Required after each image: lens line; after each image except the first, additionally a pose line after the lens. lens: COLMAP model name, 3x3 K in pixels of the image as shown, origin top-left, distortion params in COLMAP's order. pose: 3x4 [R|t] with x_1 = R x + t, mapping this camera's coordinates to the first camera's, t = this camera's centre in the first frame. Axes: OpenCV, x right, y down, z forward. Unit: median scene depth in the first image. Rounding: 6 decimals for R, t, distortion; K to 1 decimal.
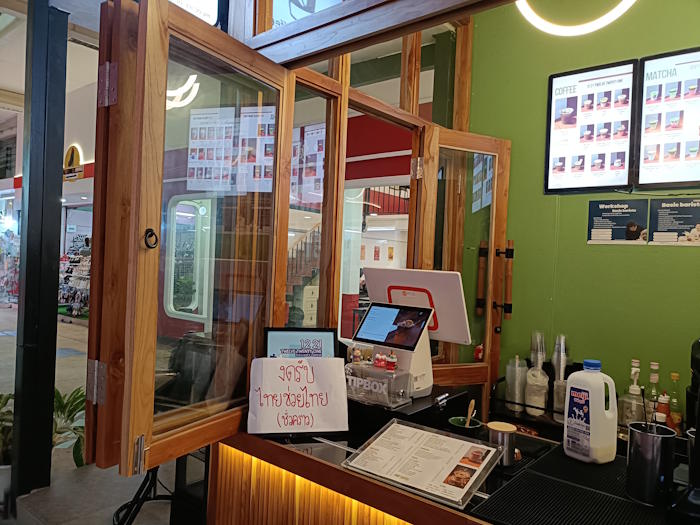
lens RADIAL K [[515.8, 0, 349.3], [0, 515.8, 262.4], [0, 0, 1]] dist [0.036992, -0.024711]
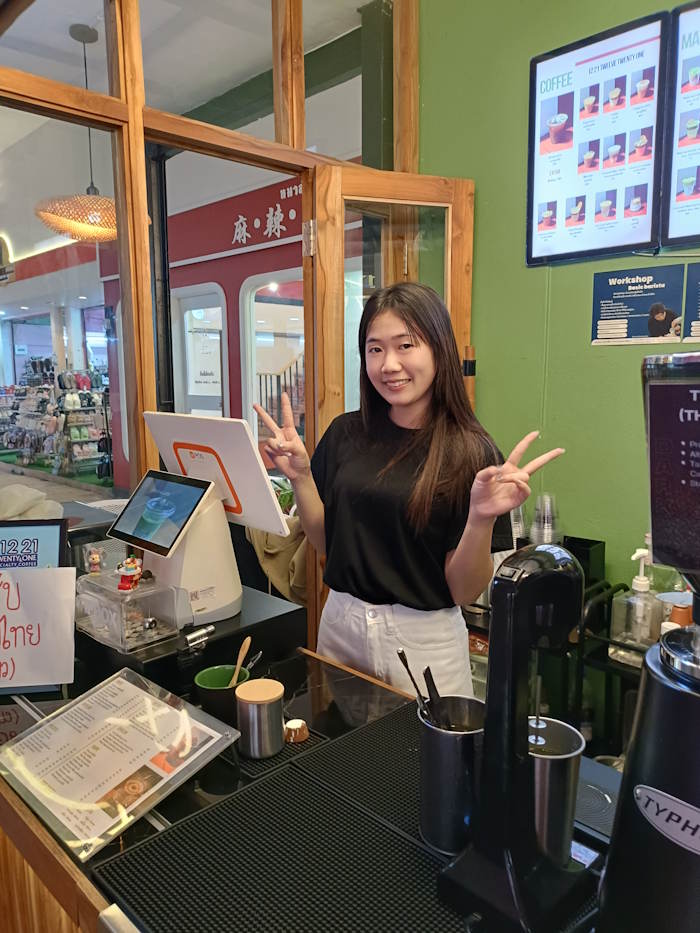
lens RADIAL K [[687.5, 0, 347.5], [0, 687.5, 461.5], [0, 0, 1]] dist [0.036992, -0.024711]
pose [[0.993207, -0.037128, -0.110275, 0.270313], [0.050583, 0.991260, 0.121842, -0.015079], [0.104788, -0.126593, 0.986404, 0.156811]]
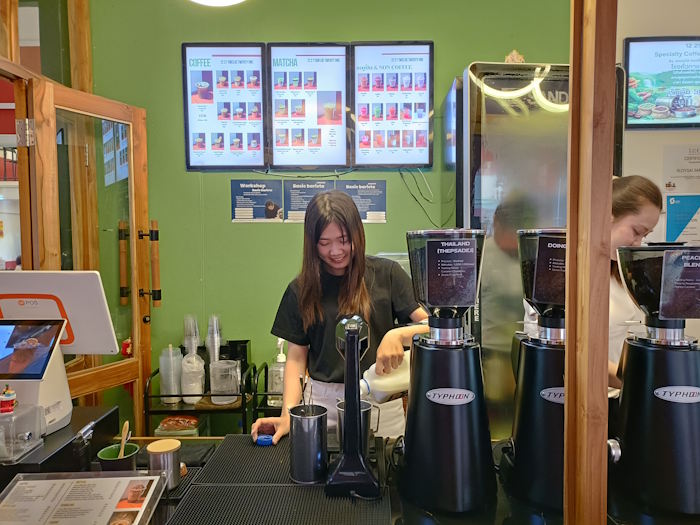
lens RADIAL K [[515.8, 0, 351.3], [0, 515.8, 264.2], [0, 0, 1]] dist [0.036992, -0.024711]
pose [[0.782174, -0.083276, 0.617470, 0.012772], [0.043080, 0.995884, 0.079740, -0.026370], [-0.621569, -0.035770, 0.782542, 0.068073]]
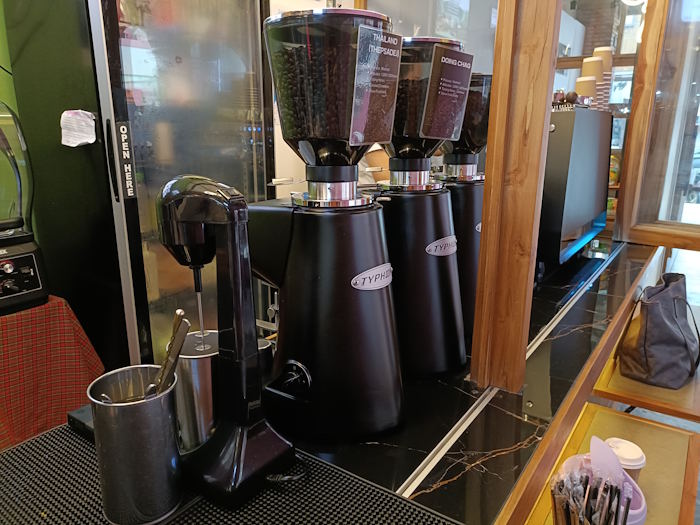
lens RADIAL K [[515.8, 0, 349.0], [0, 515.8, 269.1], [0, 0, 1]] dist [0.036992, -0.024711]
pose [[-0.106096, -0.316168, 0.942752, 0.057354], [-0.025677, 0.948658, 0.315259, 0.024515], [-0.994024, 0.009241, -0.108767, 0.407173]]
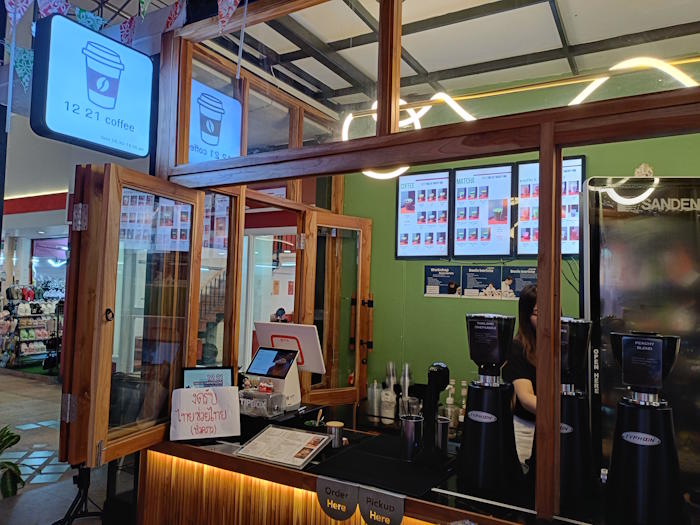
lens RADIAL K [[515.8, 0, 350.5], [0, 515.8, 265.0], [0, 0, 1]] dist [0.036992, -0.024711]
pose [[0.987184, -0.004230, 0.159531, 0.047450], [0.012750, 0.998544, -0.052415, -0.052220], [-0.159077, 0.053777, 0.985801, -0.348458]]
